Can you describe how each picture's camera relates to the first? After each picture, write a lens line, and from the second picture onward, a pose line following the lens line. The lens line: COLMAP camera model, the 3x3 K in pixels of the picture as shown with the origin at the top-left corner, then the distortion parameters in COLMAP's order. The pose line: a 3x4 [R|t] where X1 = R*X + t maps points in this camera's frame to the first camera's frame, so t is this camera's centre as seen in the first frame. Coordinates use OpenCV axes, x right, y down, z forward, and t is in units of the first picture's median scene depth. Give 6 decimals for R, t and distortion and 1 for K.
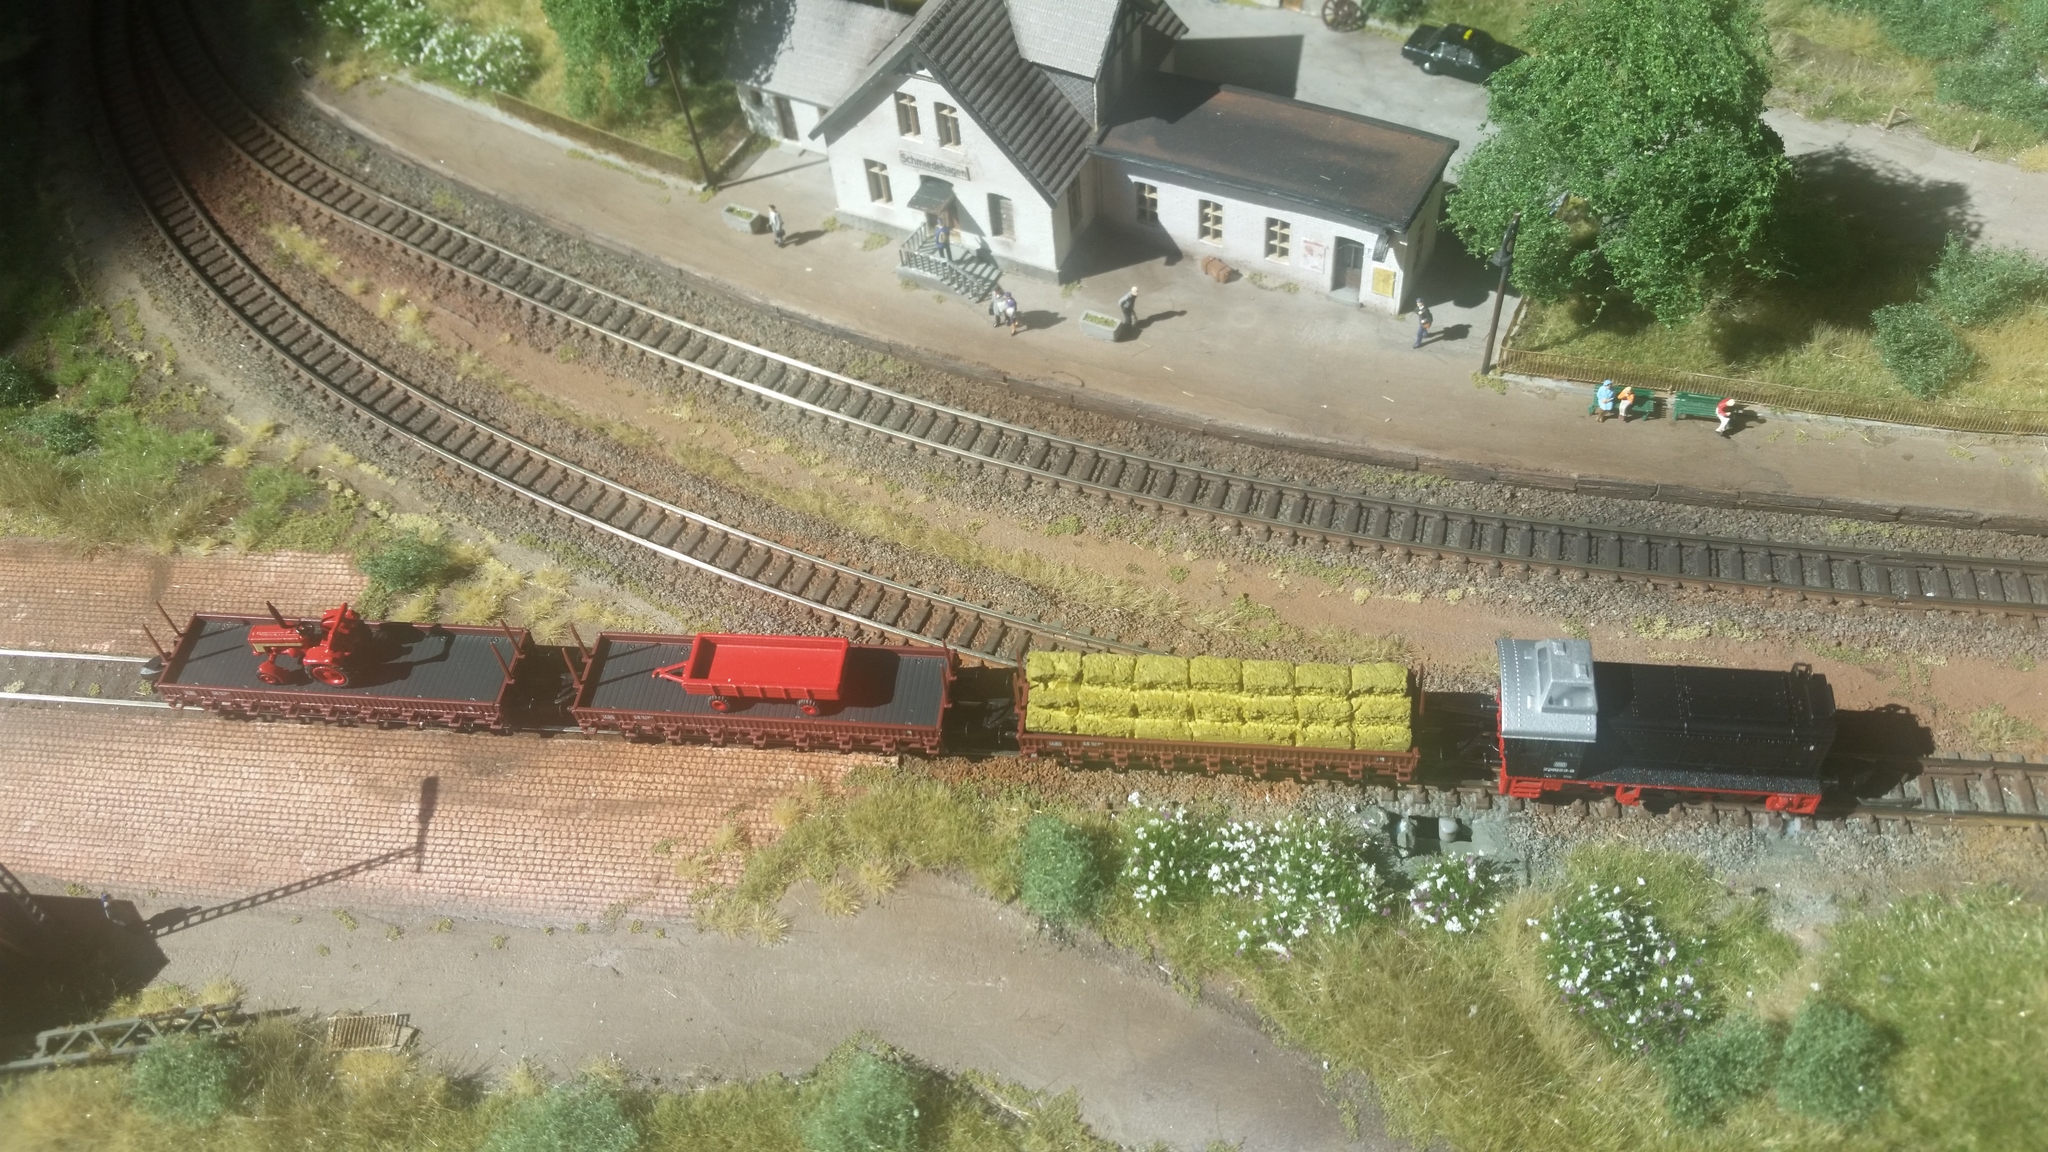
lens RADIAL K [[1674.0, 0, 1017.5], [0, 1674.0, 553.1], [0, 0, 1]] dist [0.131116, -0.420179]
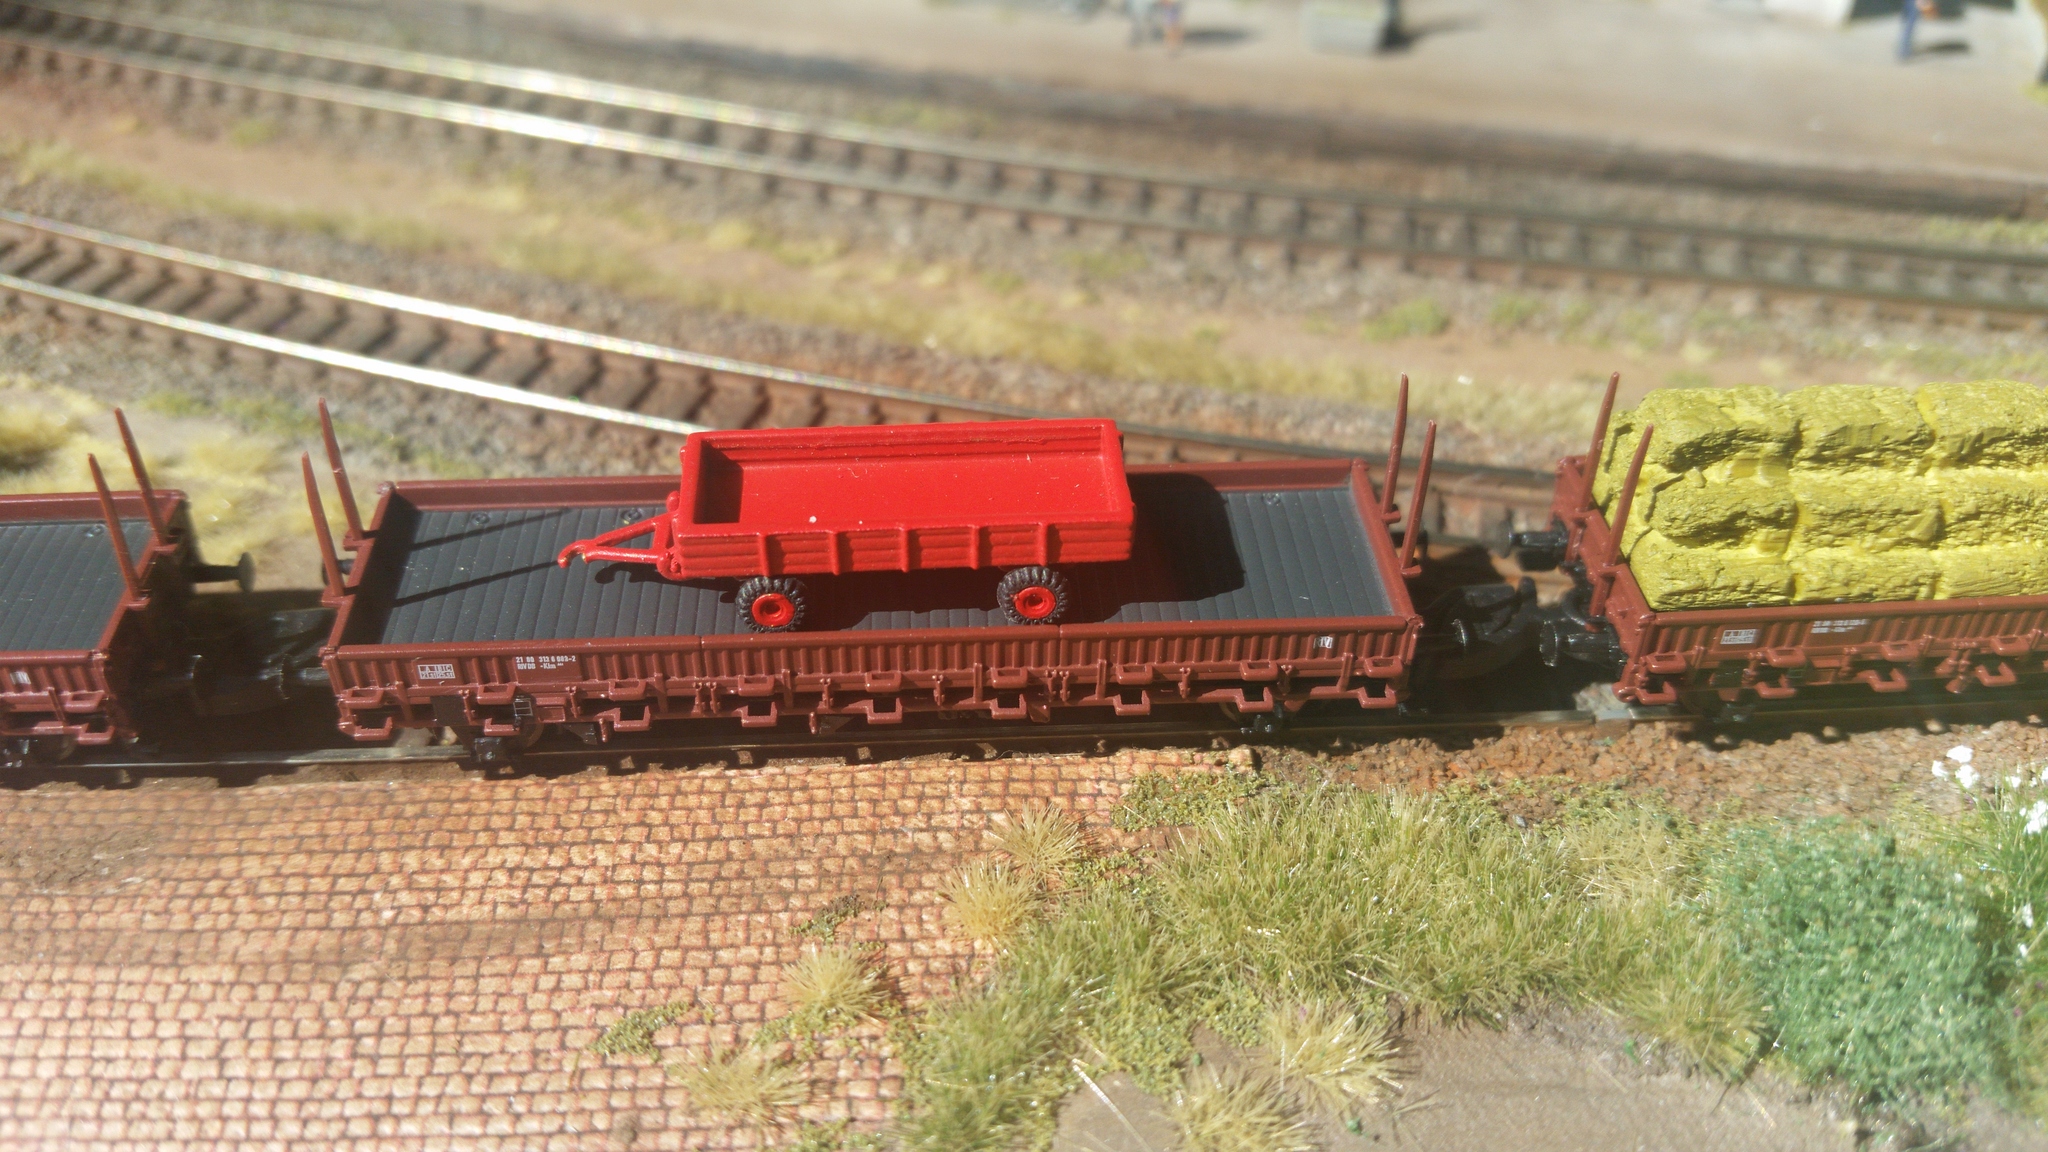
lens RADIAL K [[1784.5, 0, 1023.1], [0, 1784.5, 603.9], [0, 0, 1]] dist [0.121153, -0.554904]
pose [[0.978729, -0.039294, 0.201358, -0.178325], [0.076939, 0.980154, -0.182699, 0.142664], [-0.190183, 0.194305, 0.962328, 0.561260]]
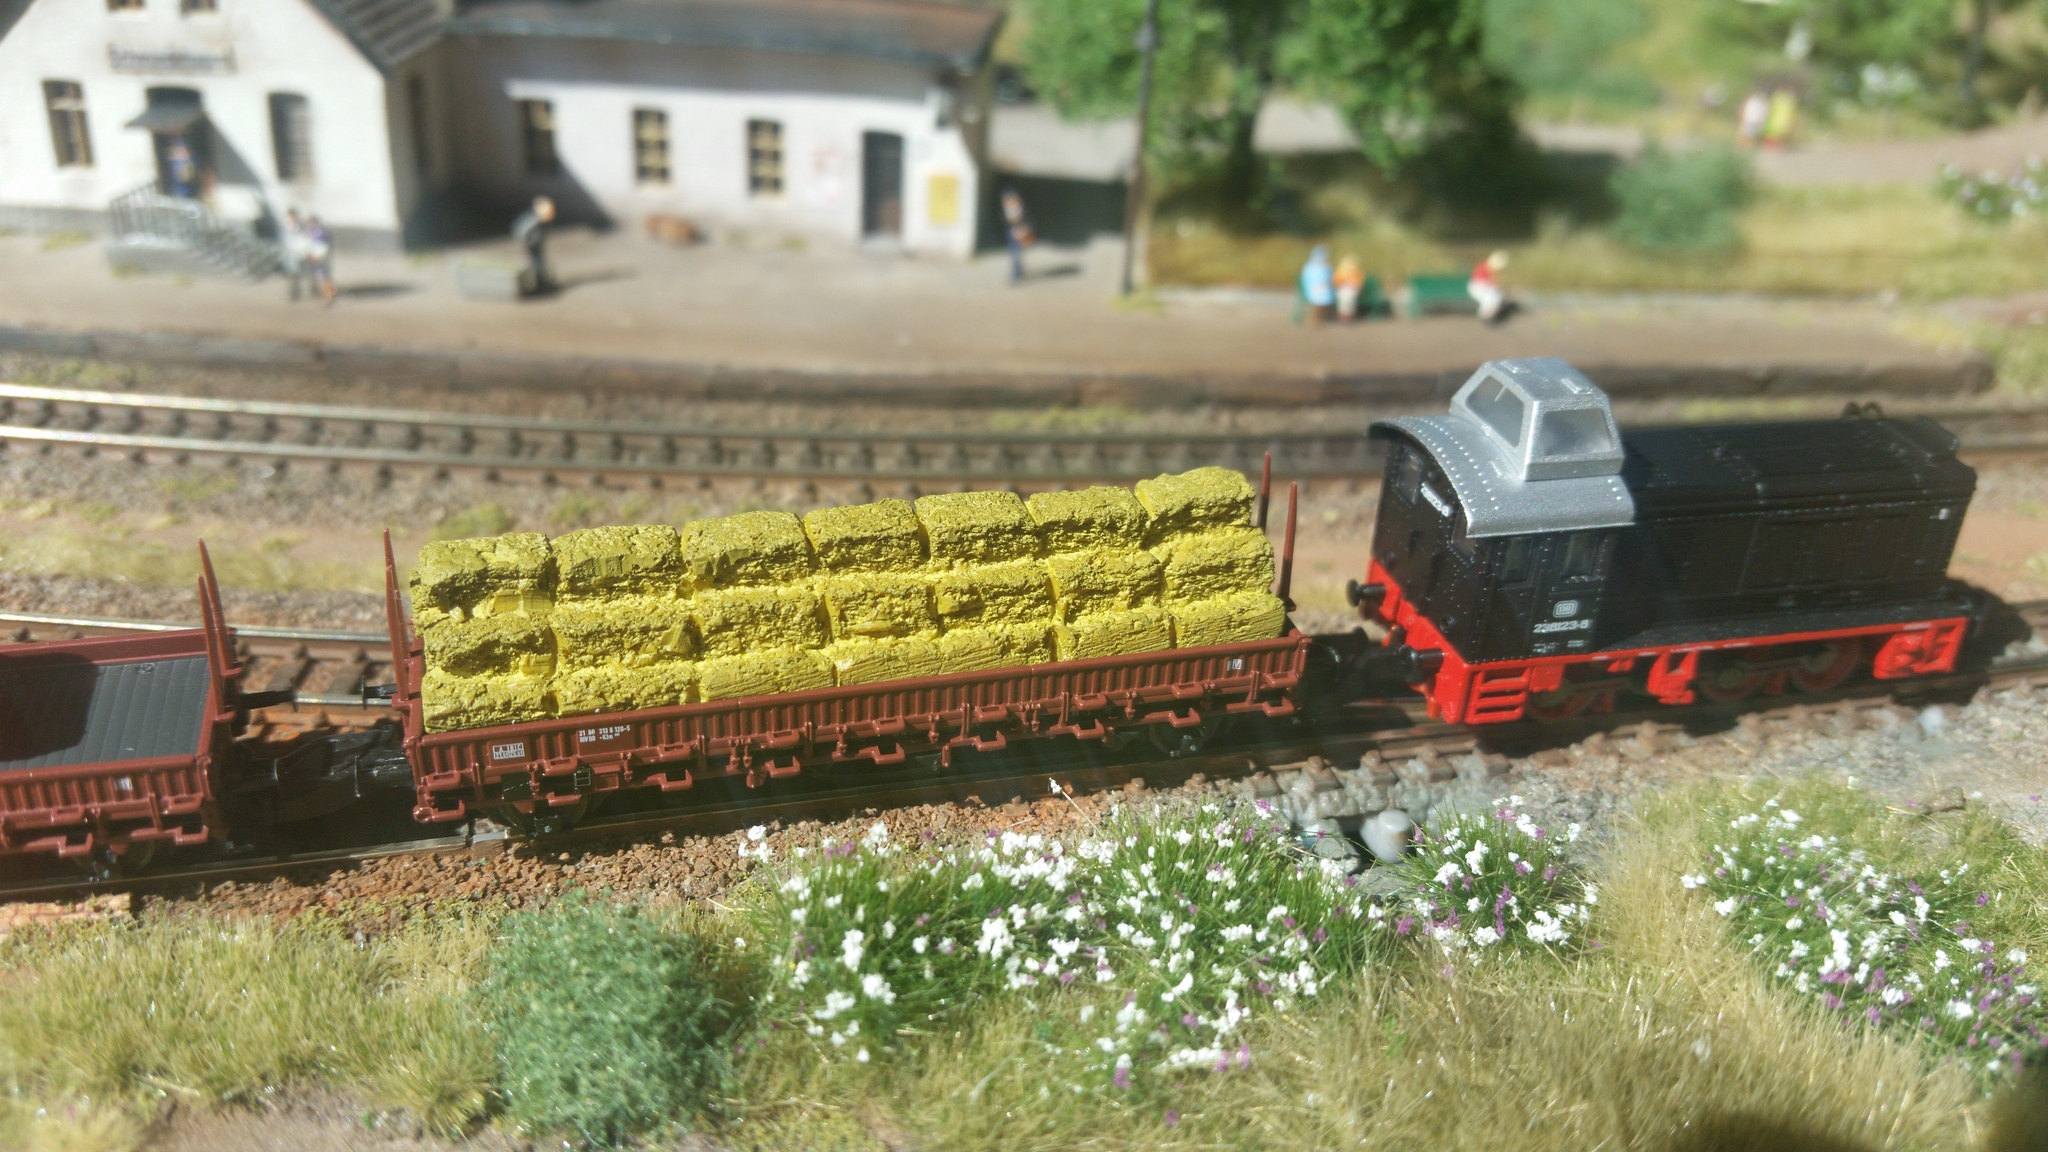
lens RADIAL K [[1728.0, 0, 1035.7], [0, 1728.0, 583.3], [0, 0, 1]] dist [0.151618, -0.471619]
pose [[0.921063, -0.067005, 0.383605, -0.015834], [0.199806, 0.926847, -0.317855, 0.203292], [-0.334245, 0.369411, 0.867073, 0.492928]]
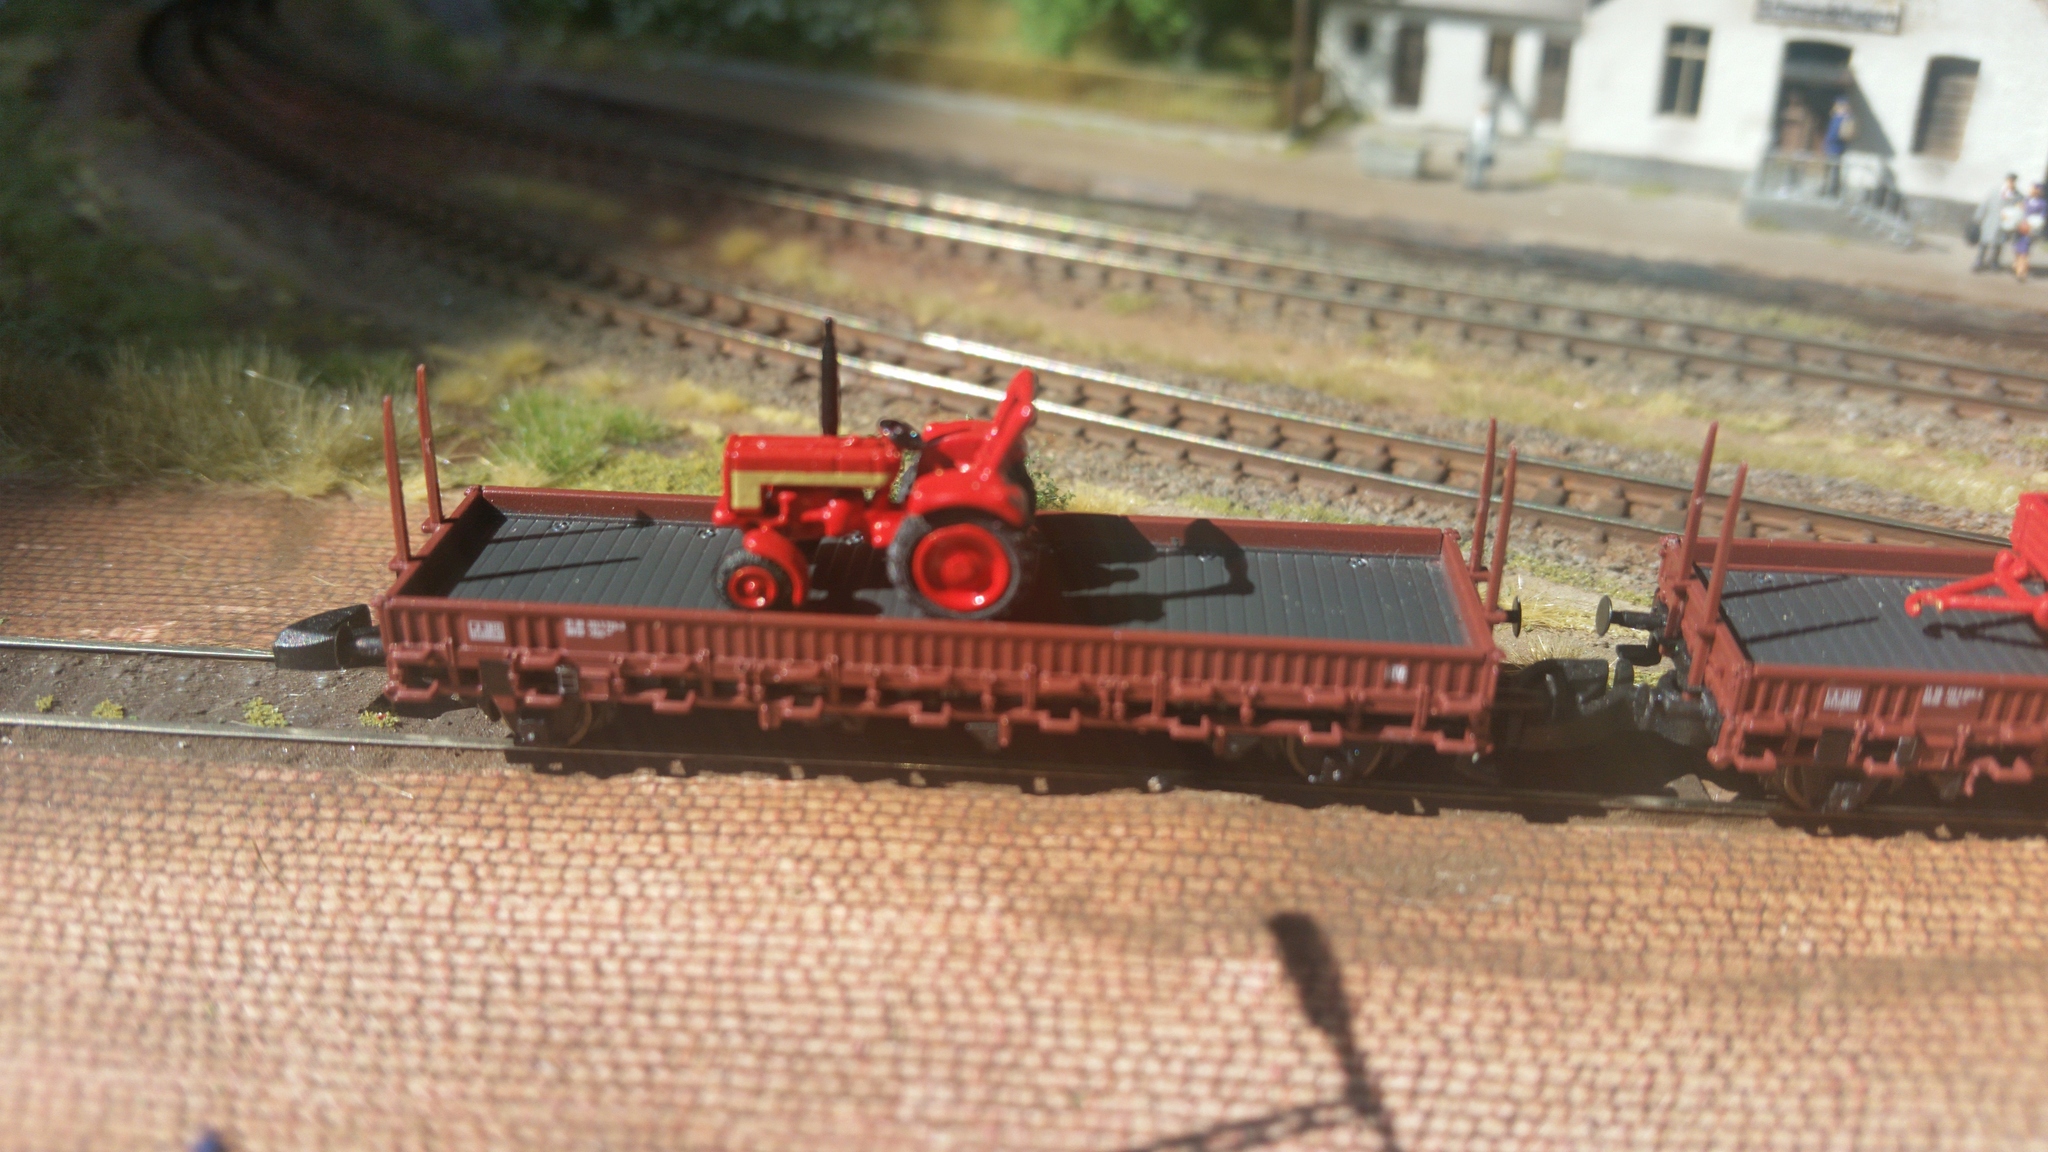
lens RADIAL K [[1762.5, 0, 995.3], [0, 1762.5, 577.1], [0, 0, 1]] dist [0.154797, -0.573472]
pose [[0.994727, 0.064281, 0.079908, -0.391709], [-0.028116, 0.920264, -0.390287, 0.192322], [-0.098624, 0.385983, 0.917219, 0.619584]]
